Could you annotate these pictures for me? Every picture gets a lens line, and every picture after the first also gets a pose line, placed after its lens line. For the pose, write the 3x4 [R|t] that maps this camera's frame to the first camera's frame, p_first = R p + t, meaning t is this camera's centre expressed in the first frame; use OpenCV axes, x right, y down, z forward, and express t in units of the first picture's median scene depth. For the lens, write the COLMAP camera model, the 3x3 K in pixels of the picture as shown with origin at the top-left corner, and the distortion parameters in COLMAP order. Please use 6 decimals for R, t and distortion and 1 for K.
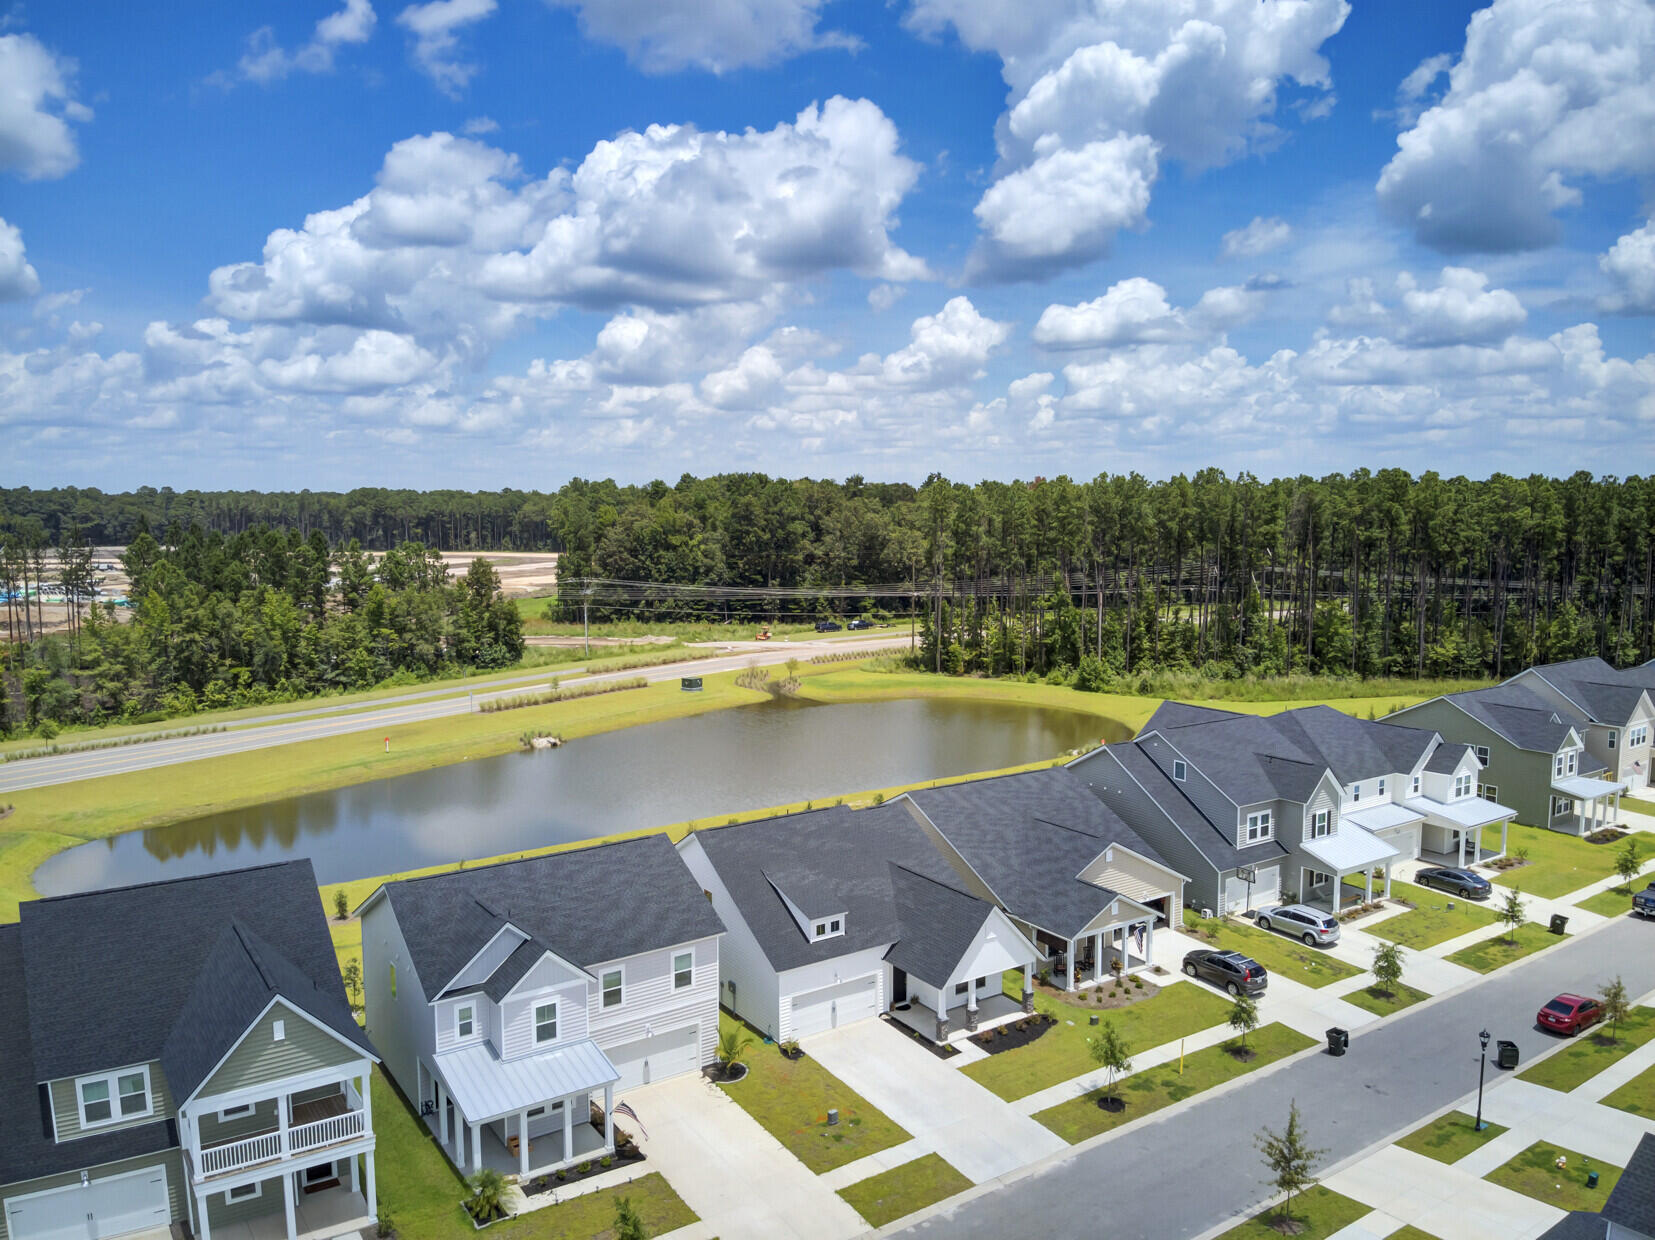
lens RADIAL K [[1232.6, 0, 823.8], [0, 1232.6, 636.4], [0, 0, 1]] dist [0.143170, -0.280359]
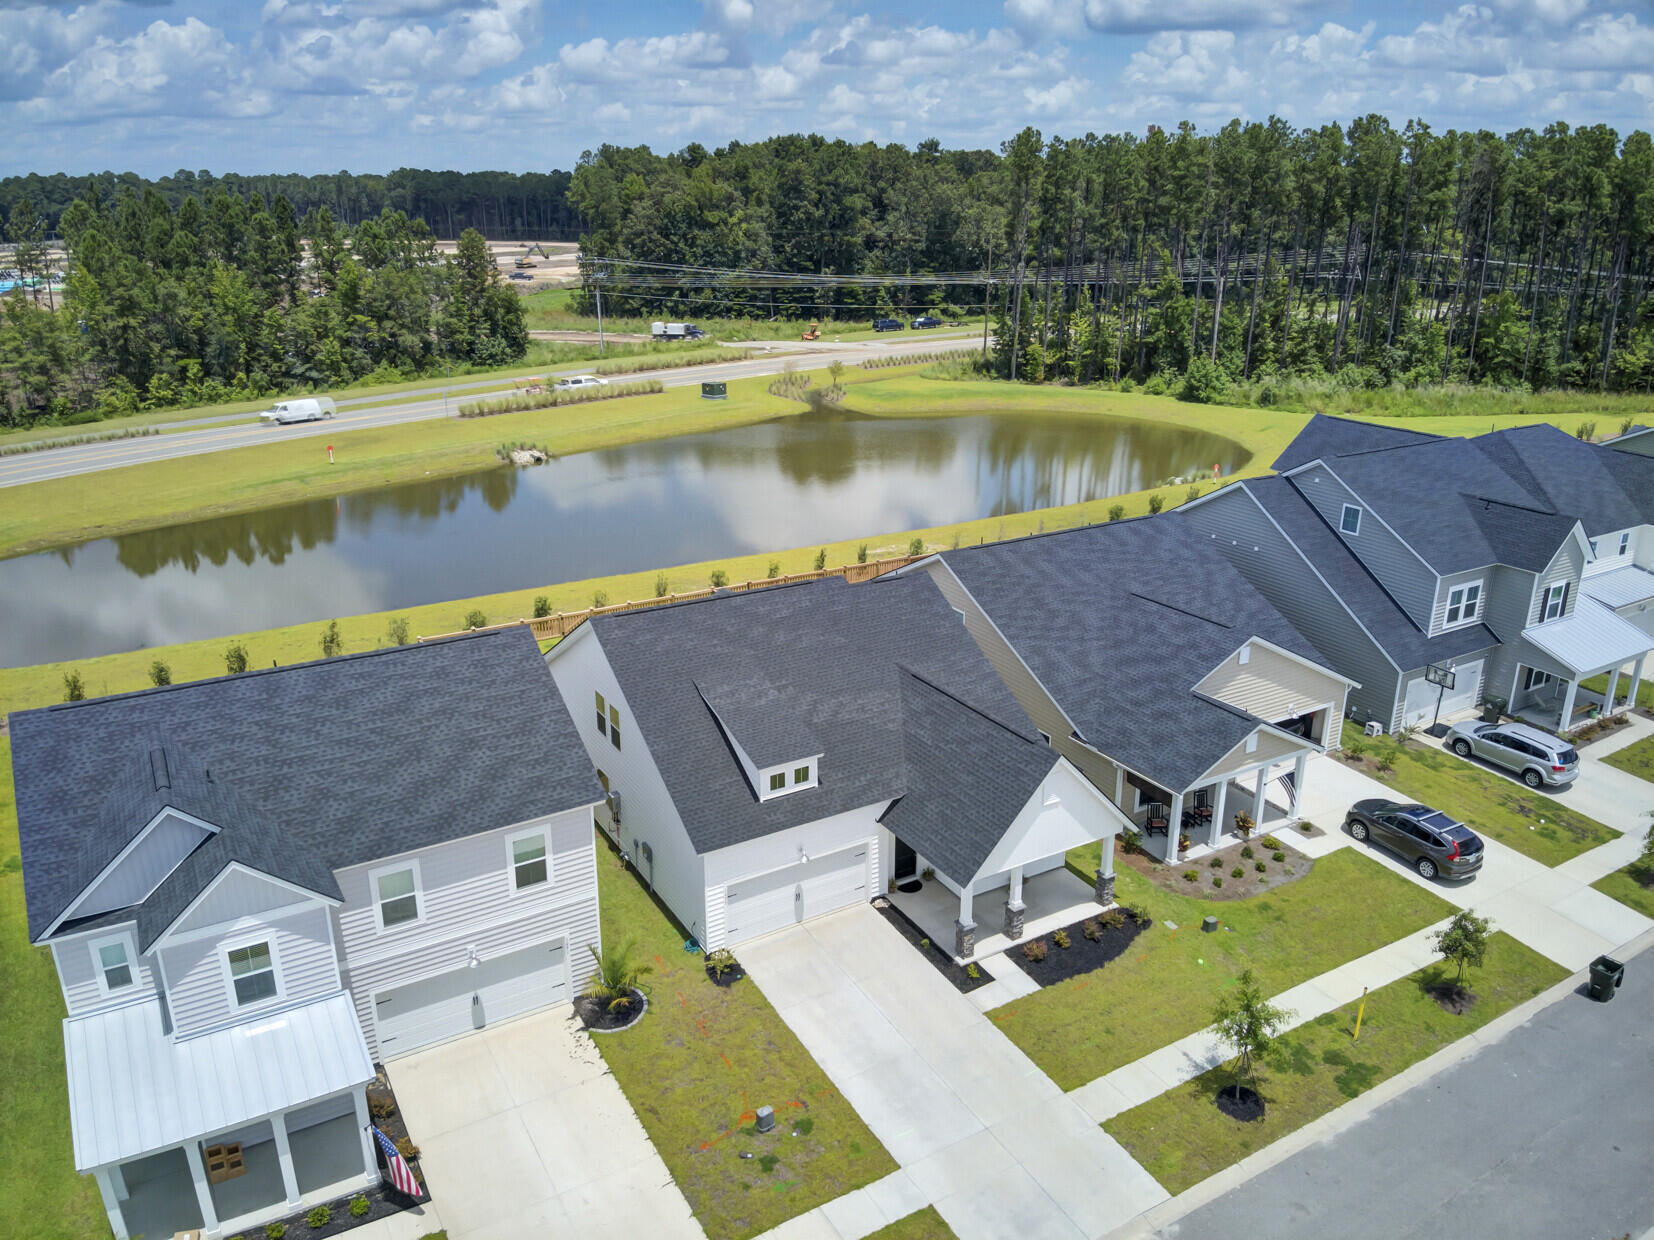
lens RADIAL K [[1231.8, 0, 823.3], [0, 1231.8, 636.4], [0, 0, 1]] dist [0.143170, -0.280359]
pose [[0.998032, 0.024346, -0.057789, 0.022424], [-0.010435, 0.973186, 0.229783, 0.008926], [0.061834, -0.228728, 0.971525, 0.169108]]
